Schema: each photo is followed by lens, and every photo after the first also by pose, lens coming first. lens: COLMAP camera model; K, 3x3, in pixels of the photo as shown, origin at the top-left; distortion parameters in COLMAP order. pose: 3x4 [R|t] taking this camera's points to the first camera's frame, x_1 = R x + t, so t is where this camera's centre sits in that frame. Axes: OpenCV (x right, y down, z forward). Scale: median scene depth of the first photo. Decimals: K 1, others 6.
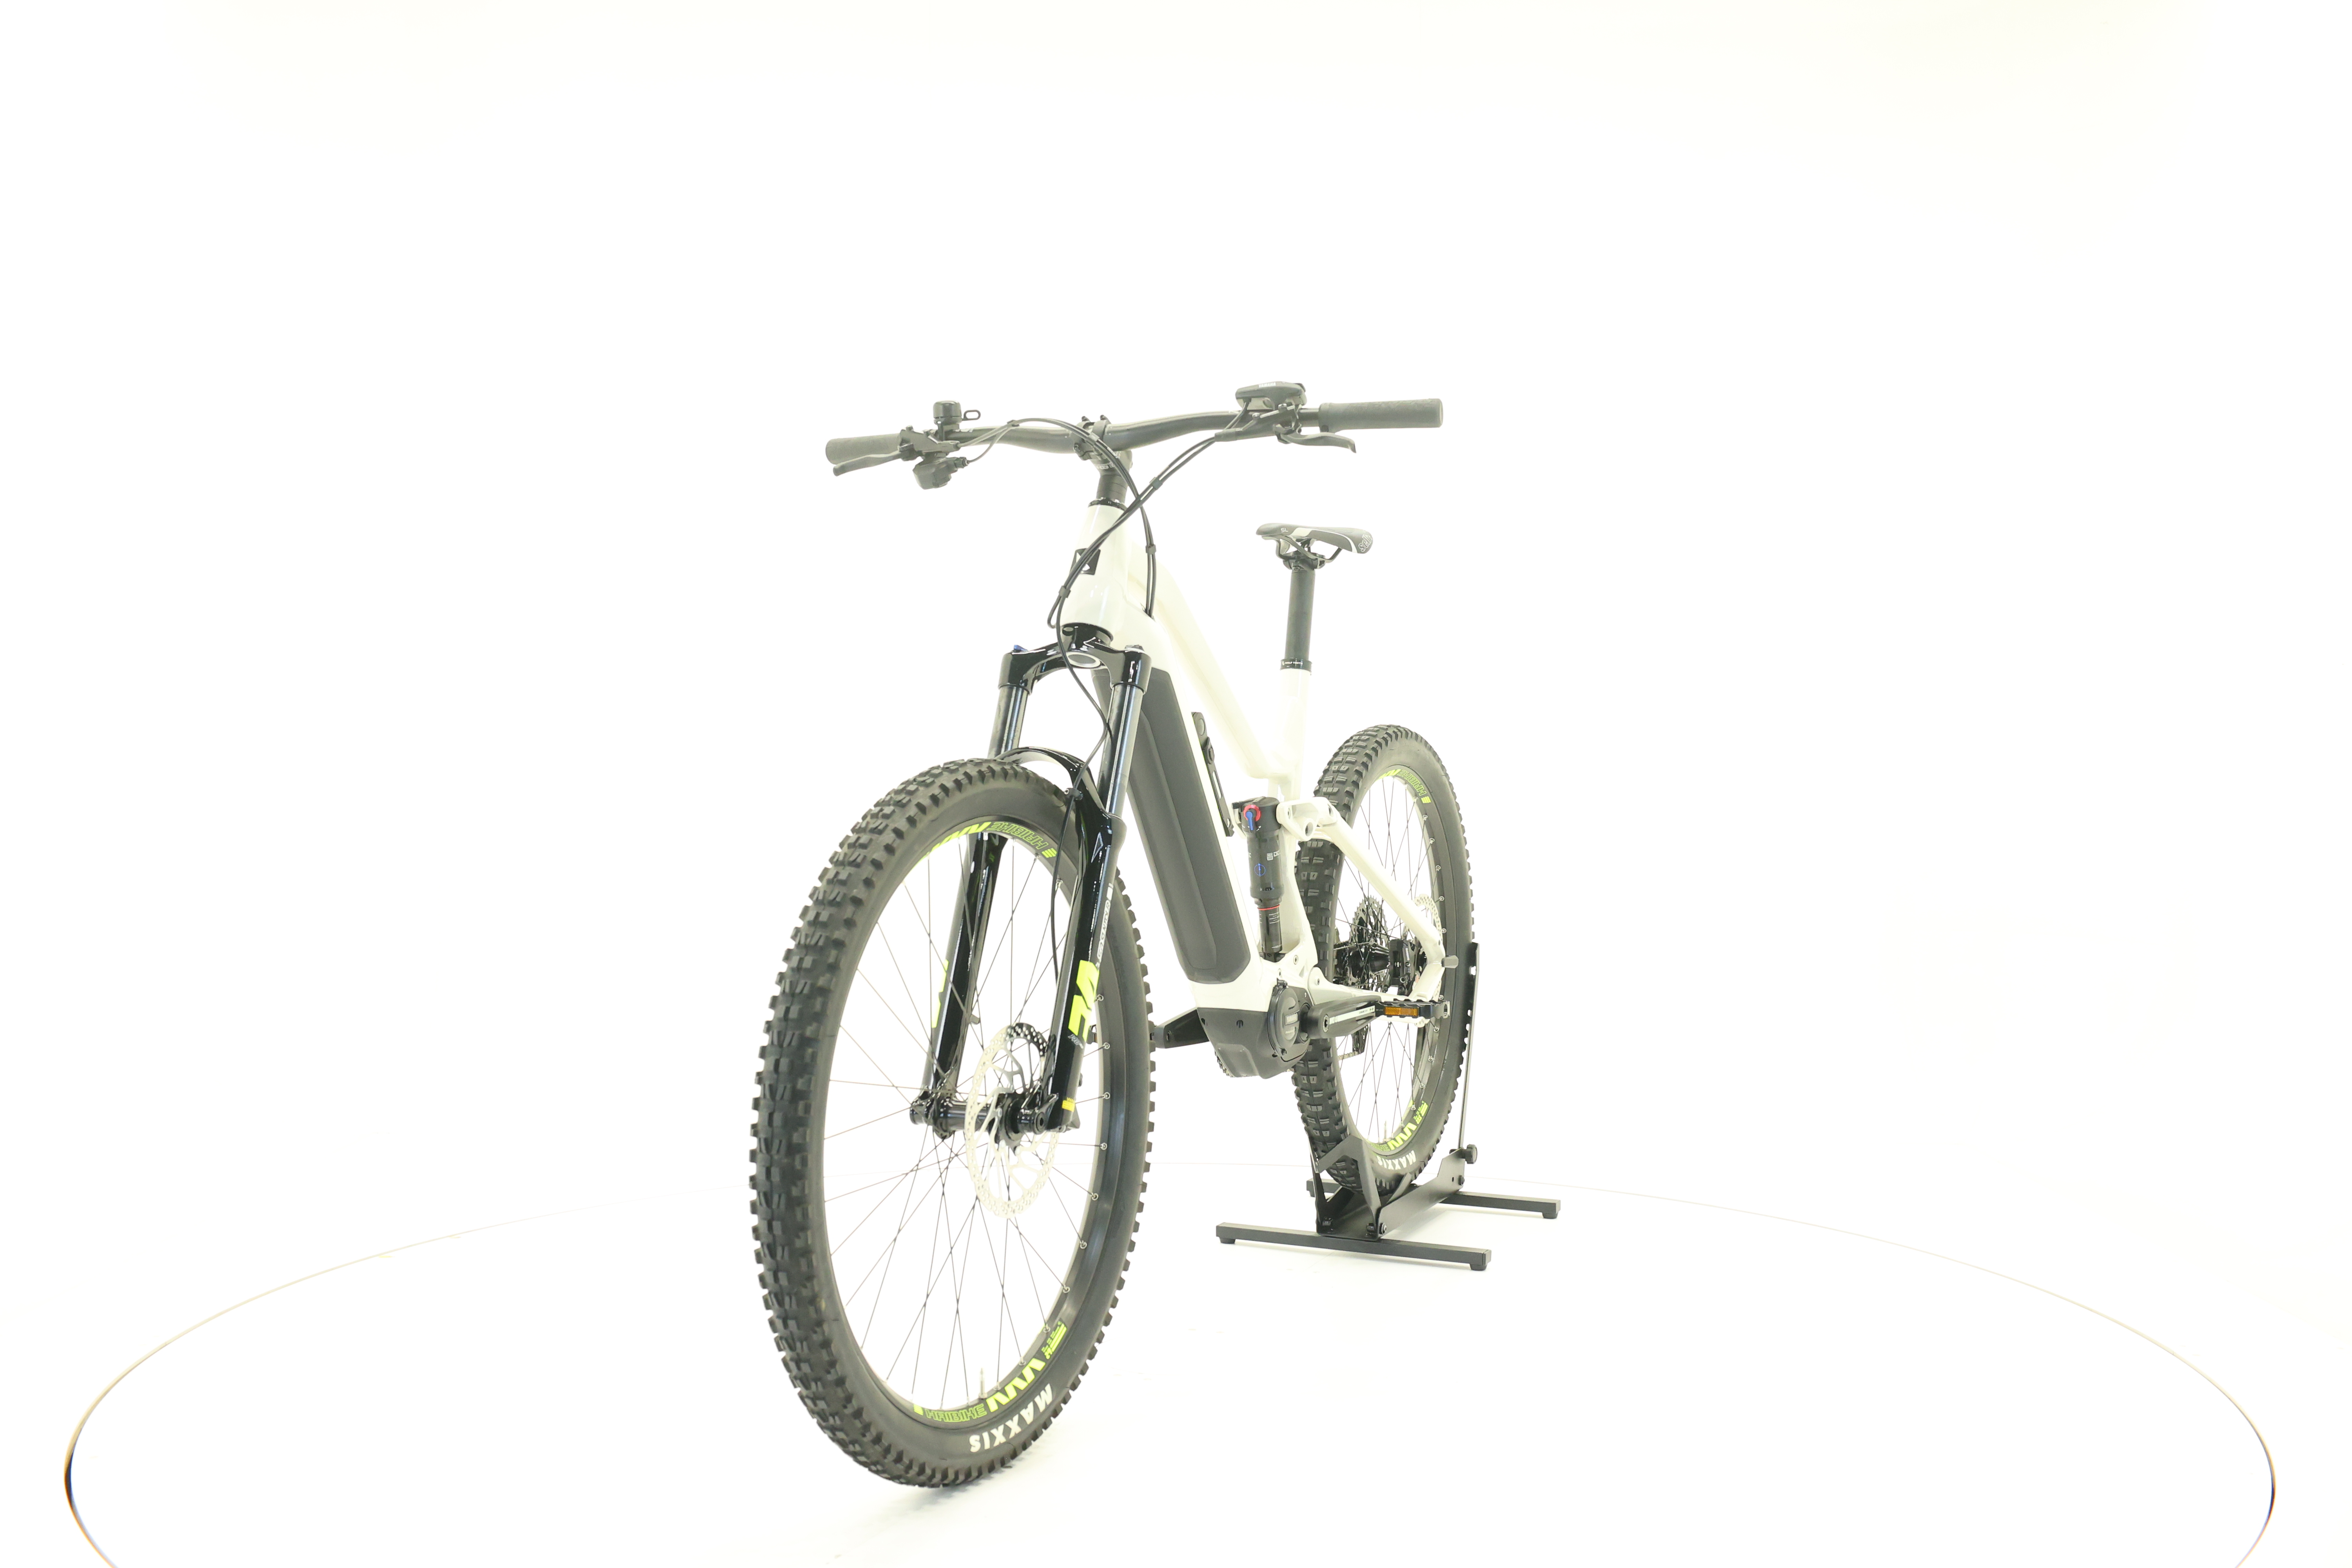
lens RADIAL K [[2386.5, 0, 1186.6], [0, 2386.5, 787.8], [0, 0, 1]] dist [-0.007299, 0.000000]
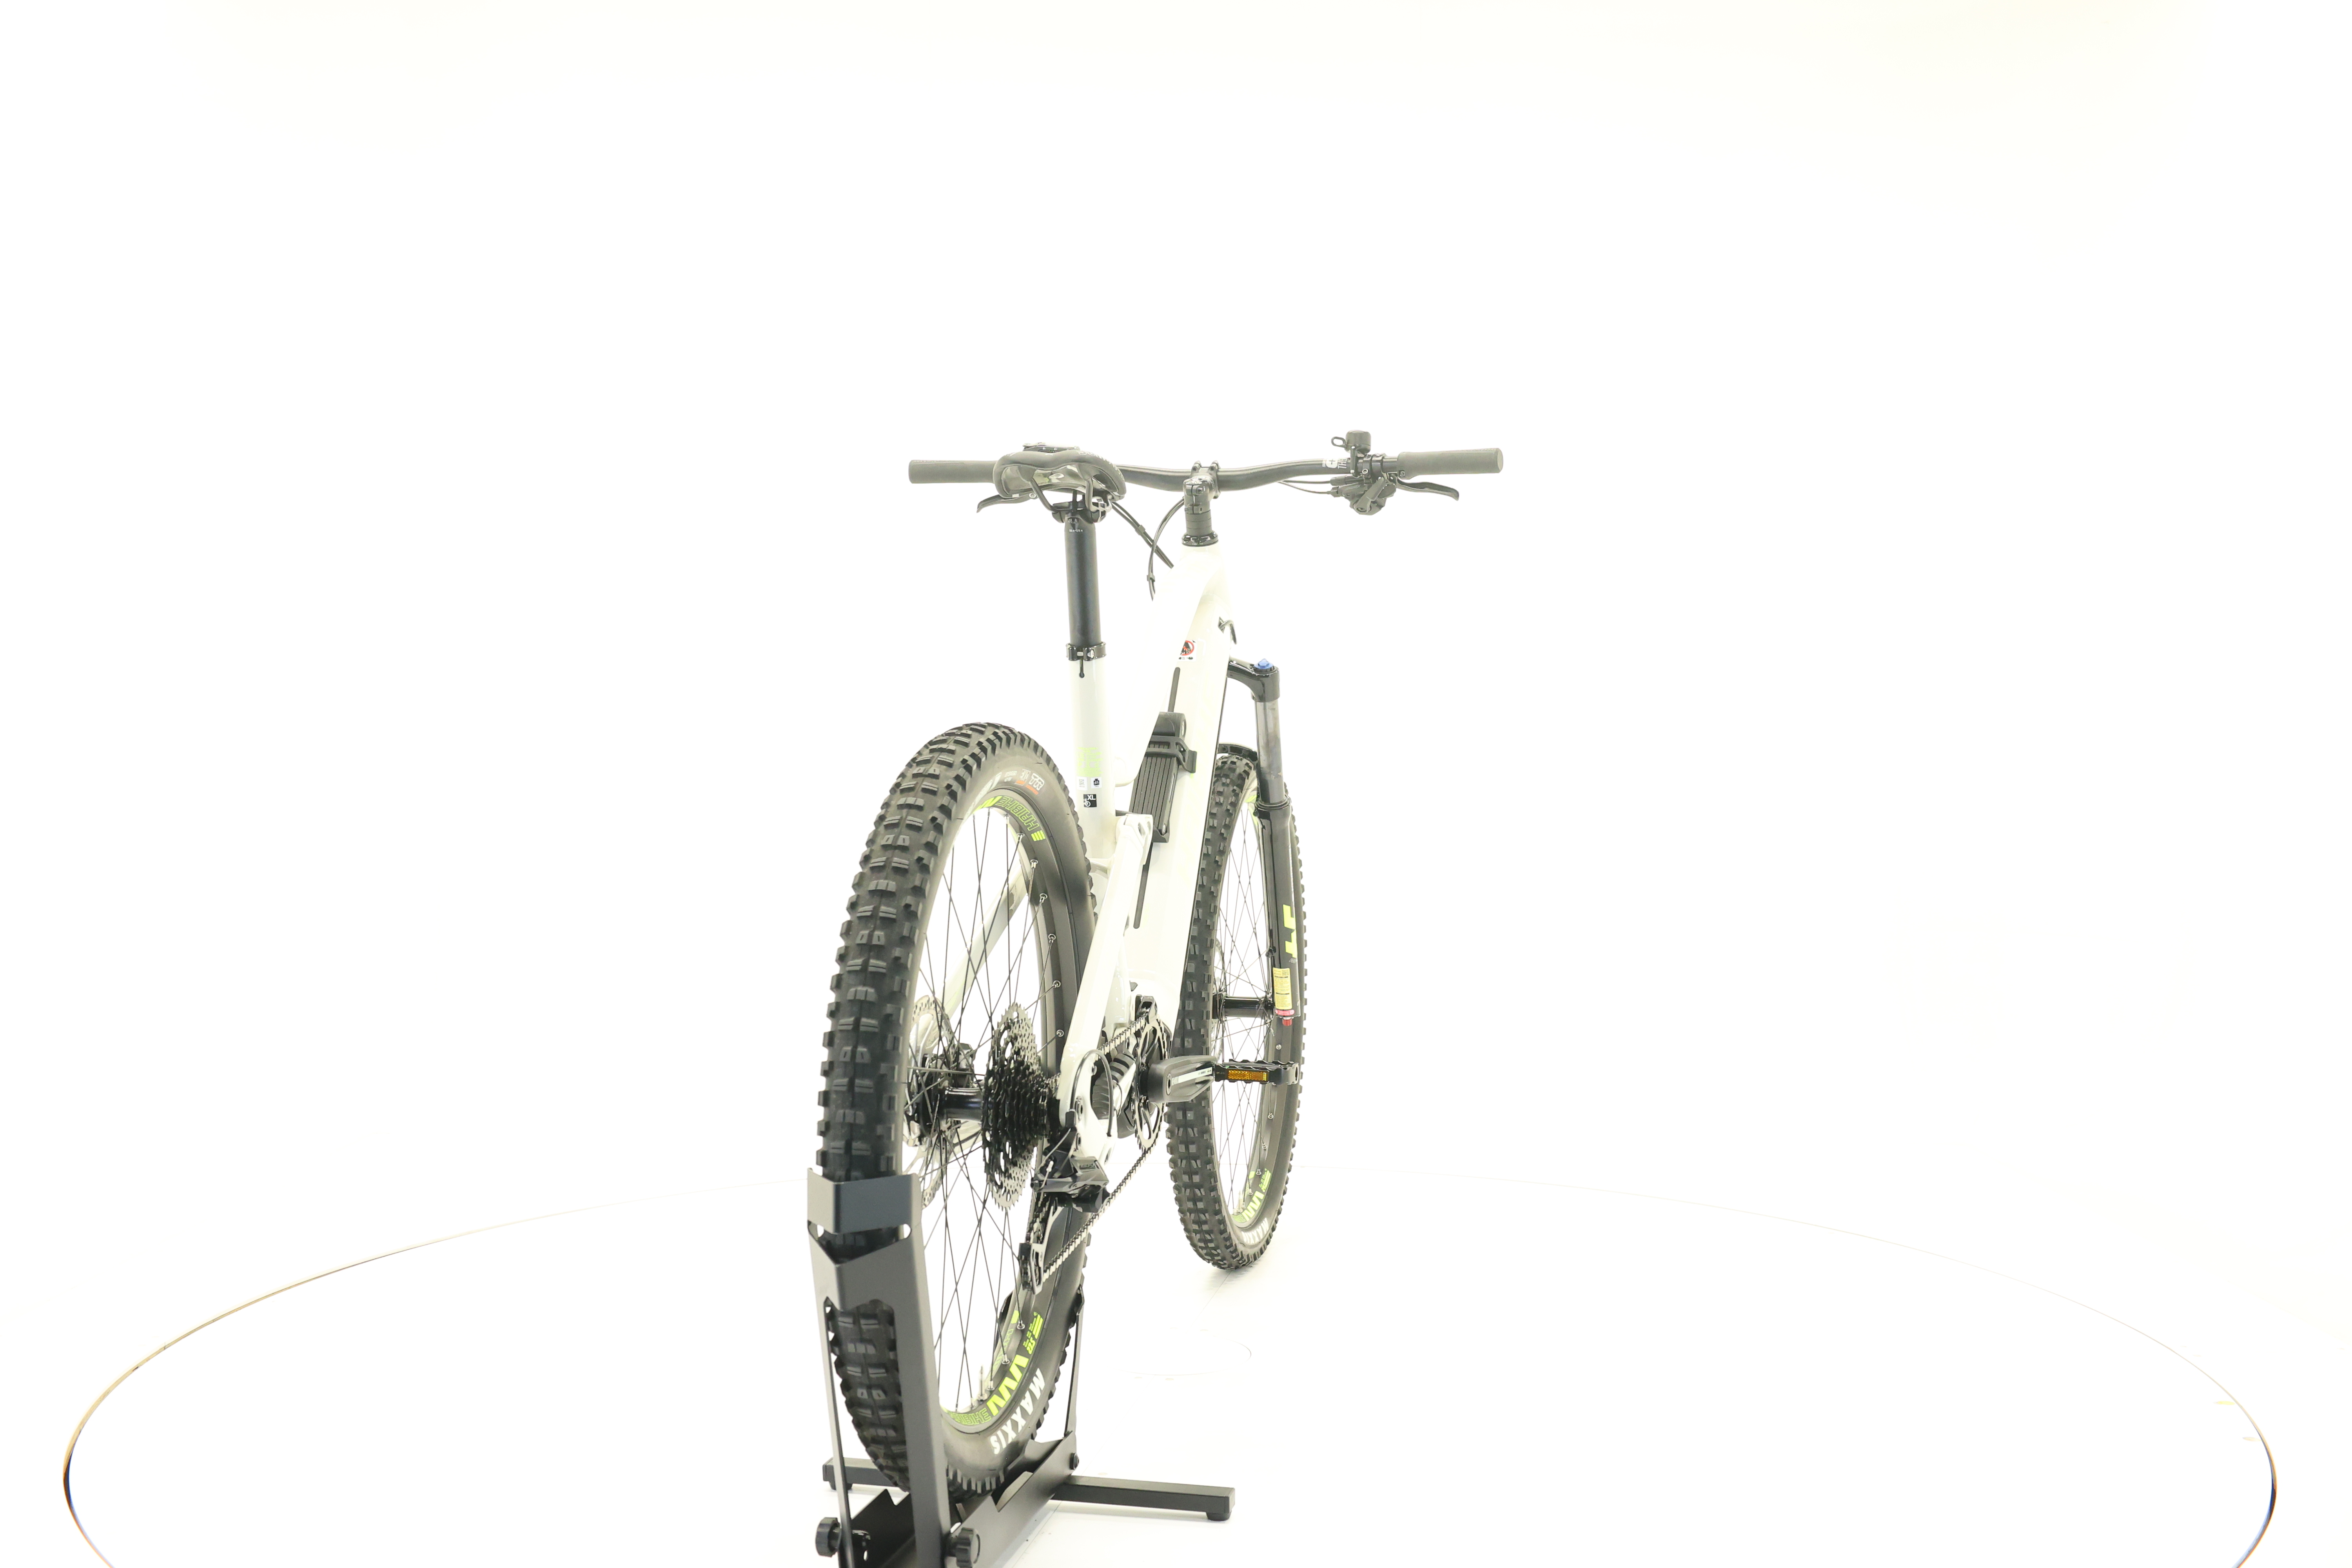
lens RADIAL K [[2386.5, 0, 1169.0], [0, 2386.5, 778.8], [0, 0, 1]] dist [-0.007299, 0.000000]
pose [[-0.980415, -0.000463, -0.196945, 0.208979], [-0.009914, 0.998845, 0.047007, -0.054932], [0.196695, 0.048039, -0.979287, 2.141760]]
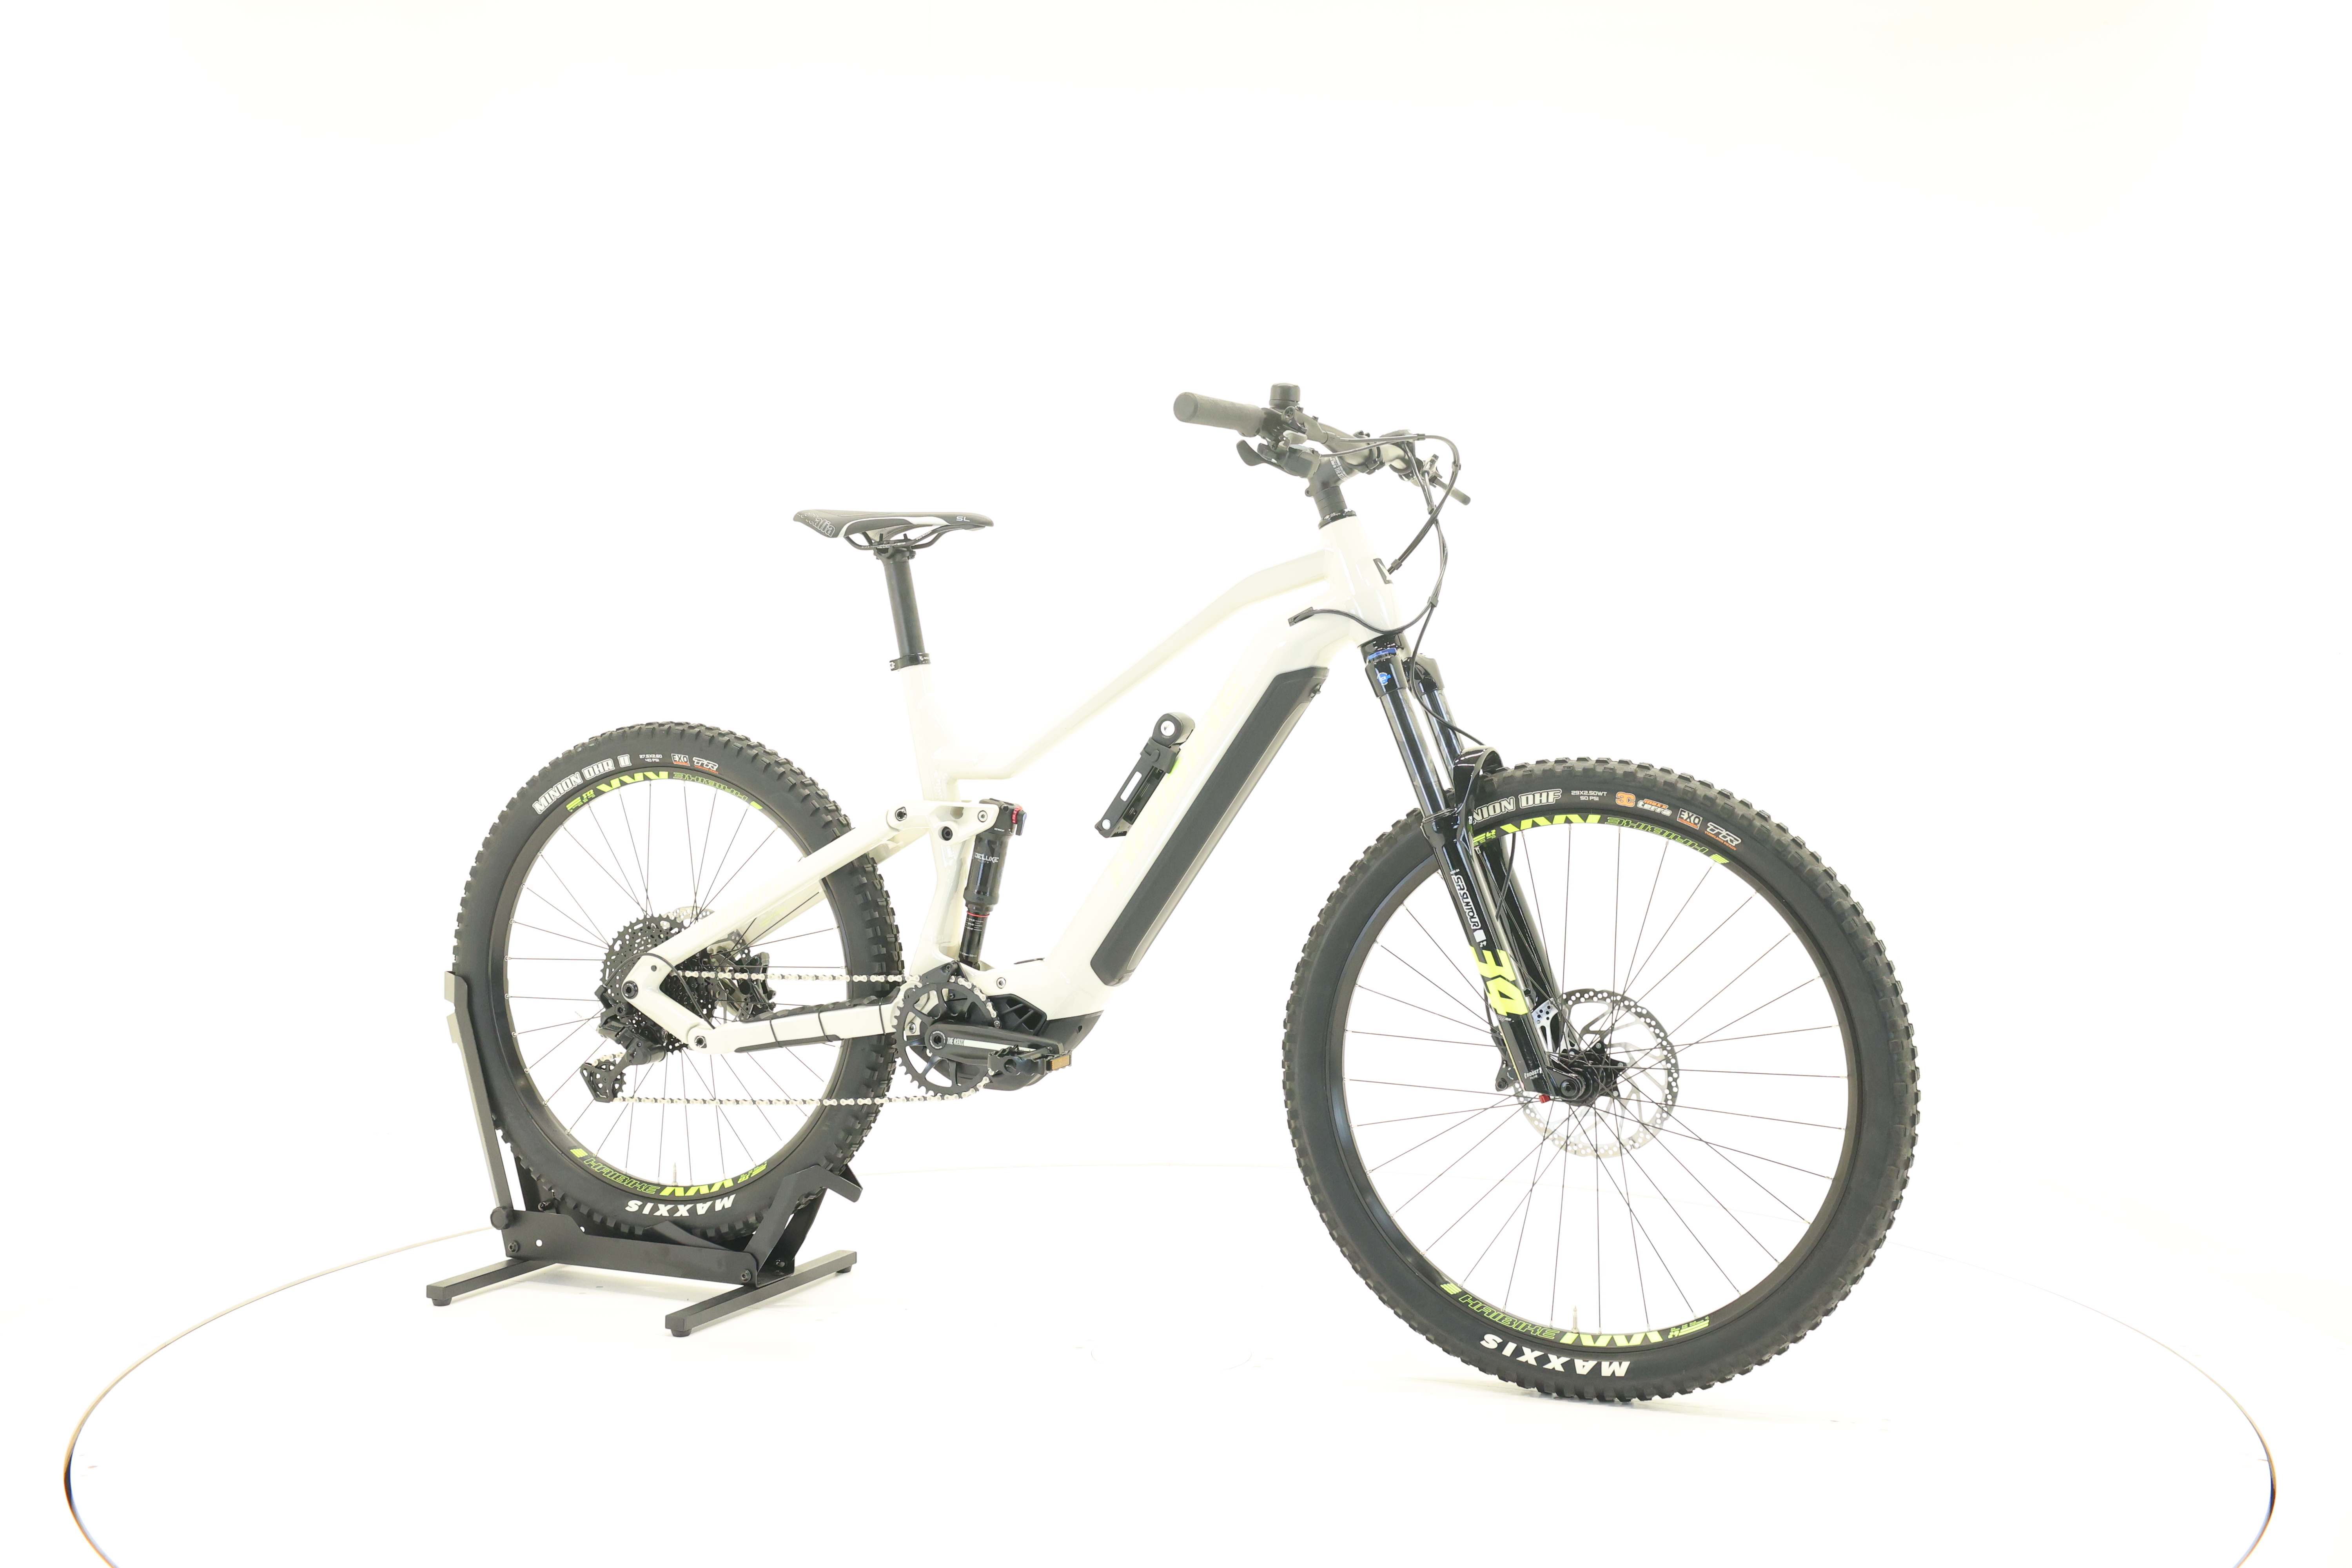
lens RADIAL K [[2386.5, 0, 1173.1], [0, 2386.5, 775.8], [0, 0, 1]] dist [-0.007299, 0.000000]
pose [[-0.020357, -0.025105, 0.999478, -1.087915], [0.022291, 0.999425, 0.025558, -0.033052], [-0.999544, 0.022800, -0.019785, 1.104151]]
